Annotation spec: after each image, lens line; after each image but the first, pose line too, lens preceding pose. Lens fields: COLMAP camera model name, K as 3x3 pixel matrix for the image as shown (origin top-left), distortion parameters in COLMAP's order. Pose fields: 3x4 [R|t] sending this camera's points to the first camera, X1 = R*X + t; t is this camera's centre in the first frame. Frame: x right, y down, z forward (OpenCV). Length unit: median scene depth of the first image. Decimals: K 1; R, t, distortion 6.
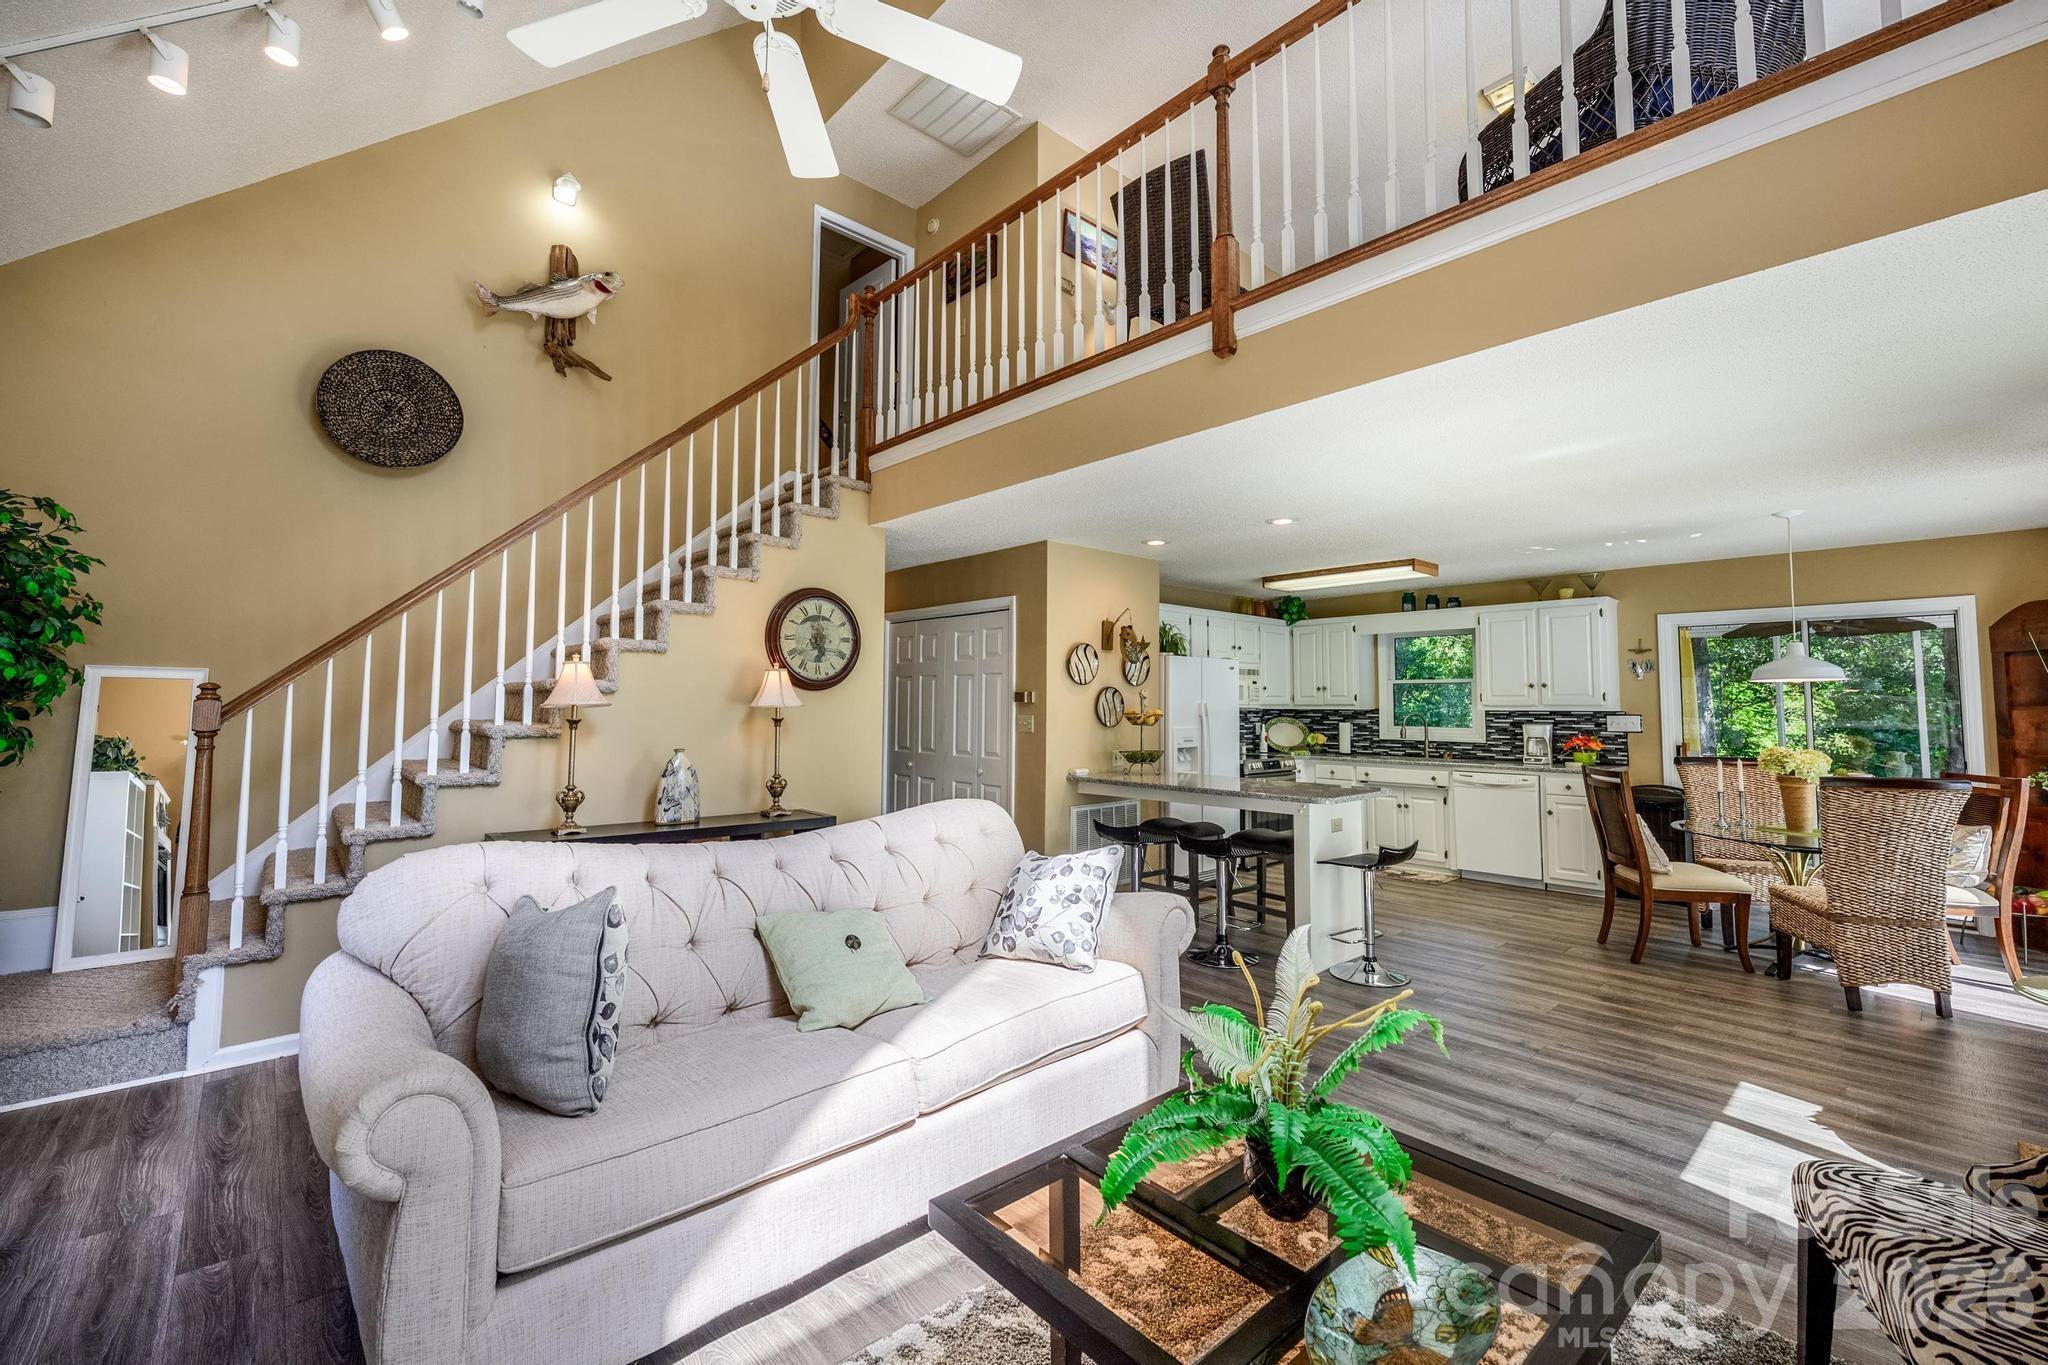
lens RADIAL K [[852.1, 0, 1026.7], [0, 852.1, 654.0], [0, 0, 1]] dist [-0.001423, 0.000291]
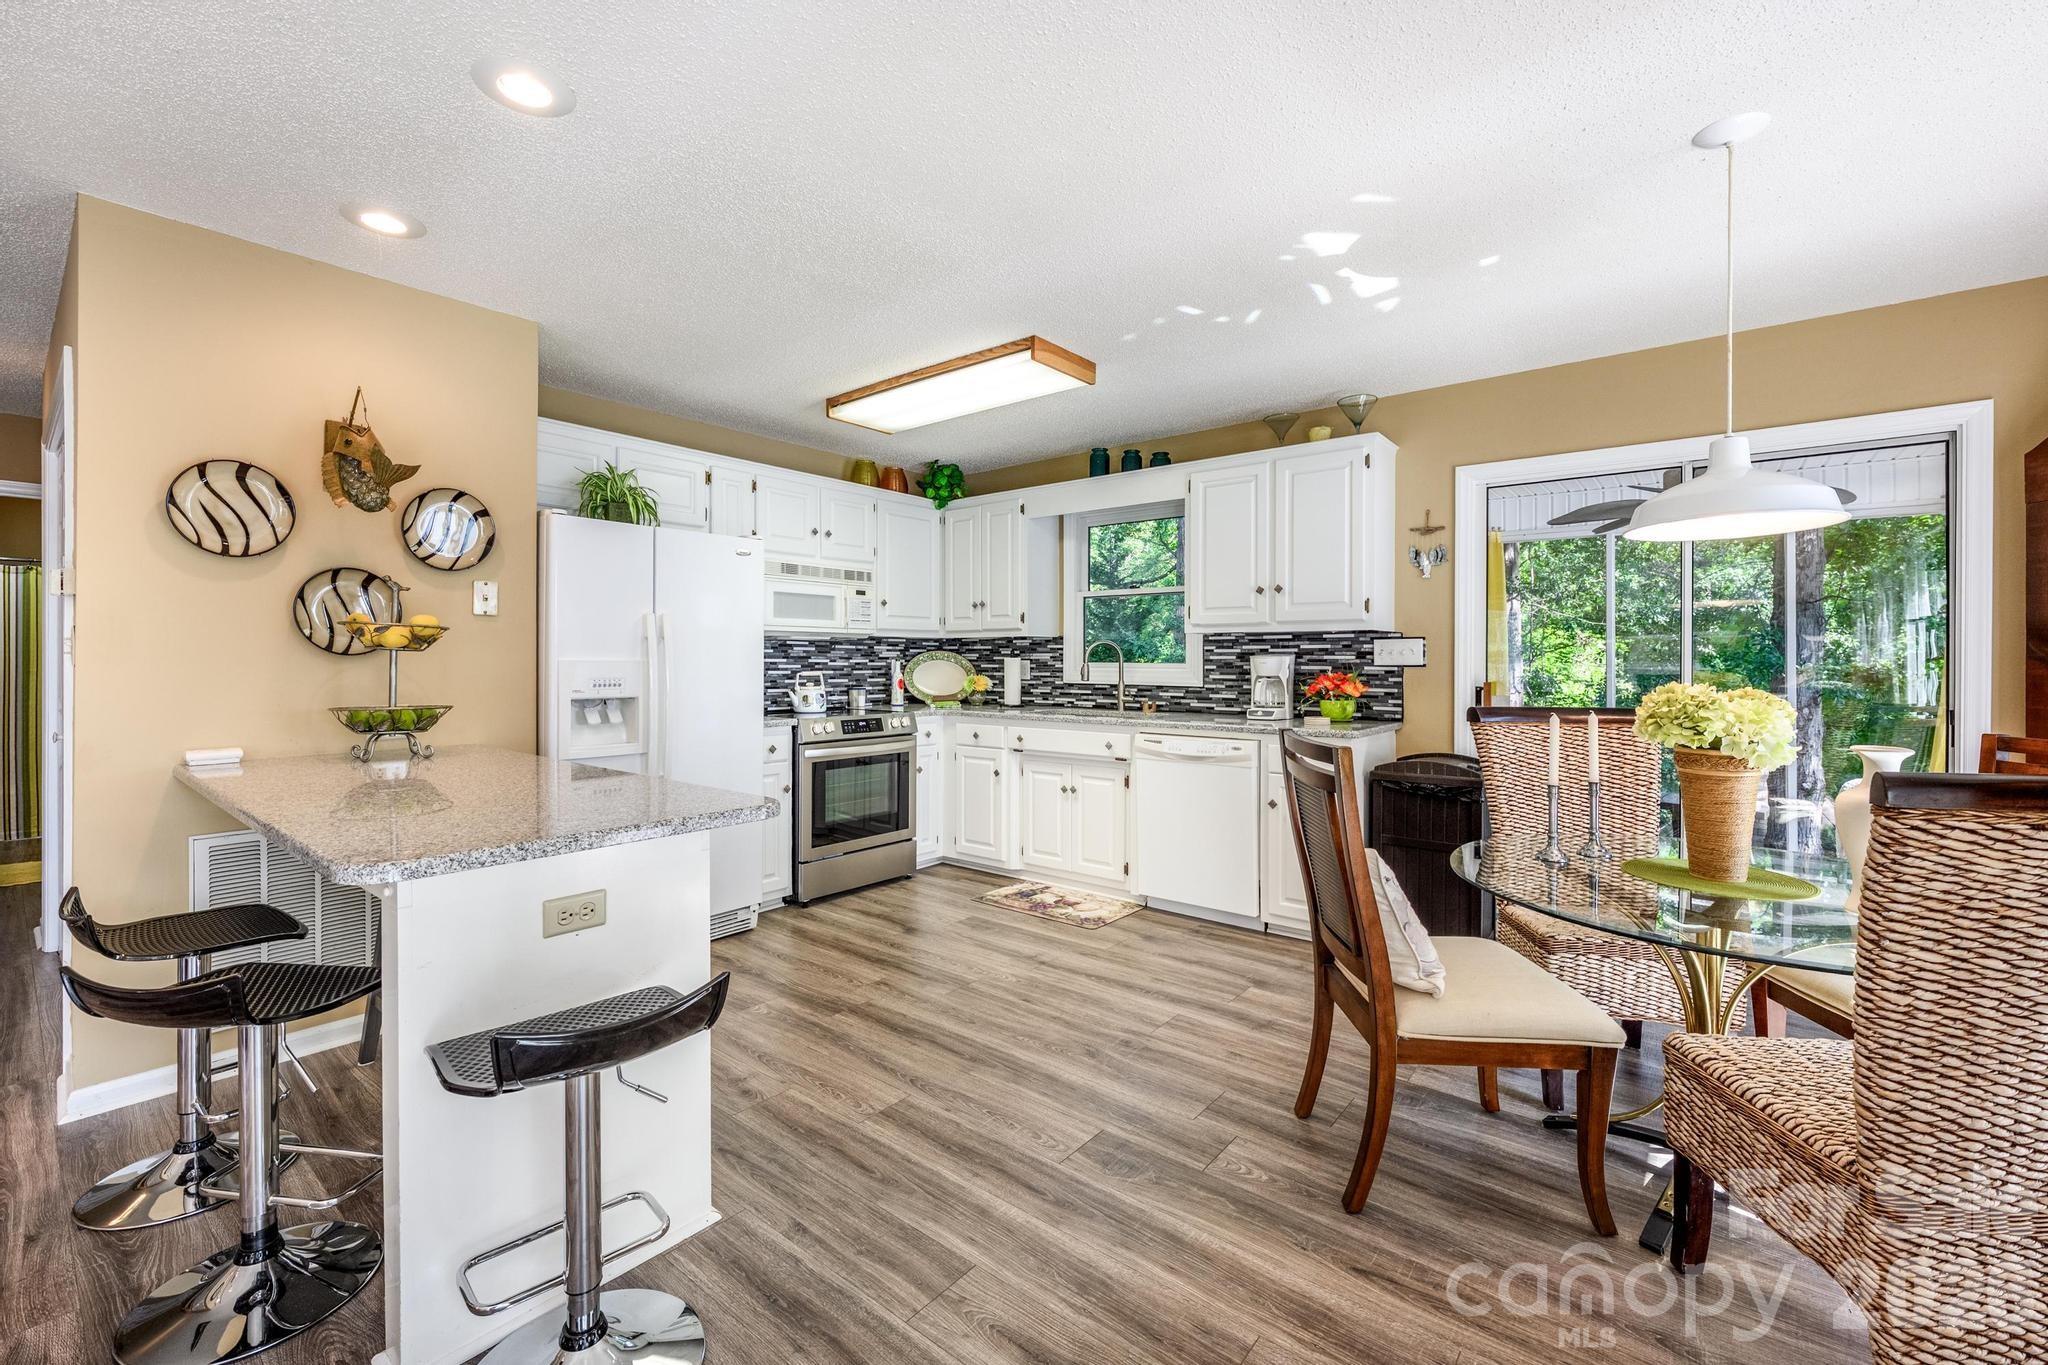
lens RADIAL K [[845.9, 0, 1023.1], [0, 845.9, 664.8], [0, 0, 1]] dist [-0.004177, 0.000286]
pose [[0.988698, -0.004405, 0.149859, 0.333128], [-0.005875, 0.997662, 0.068085, 0.049405], [-0.149808, -0.068196, 0.986360, 0.428568]]
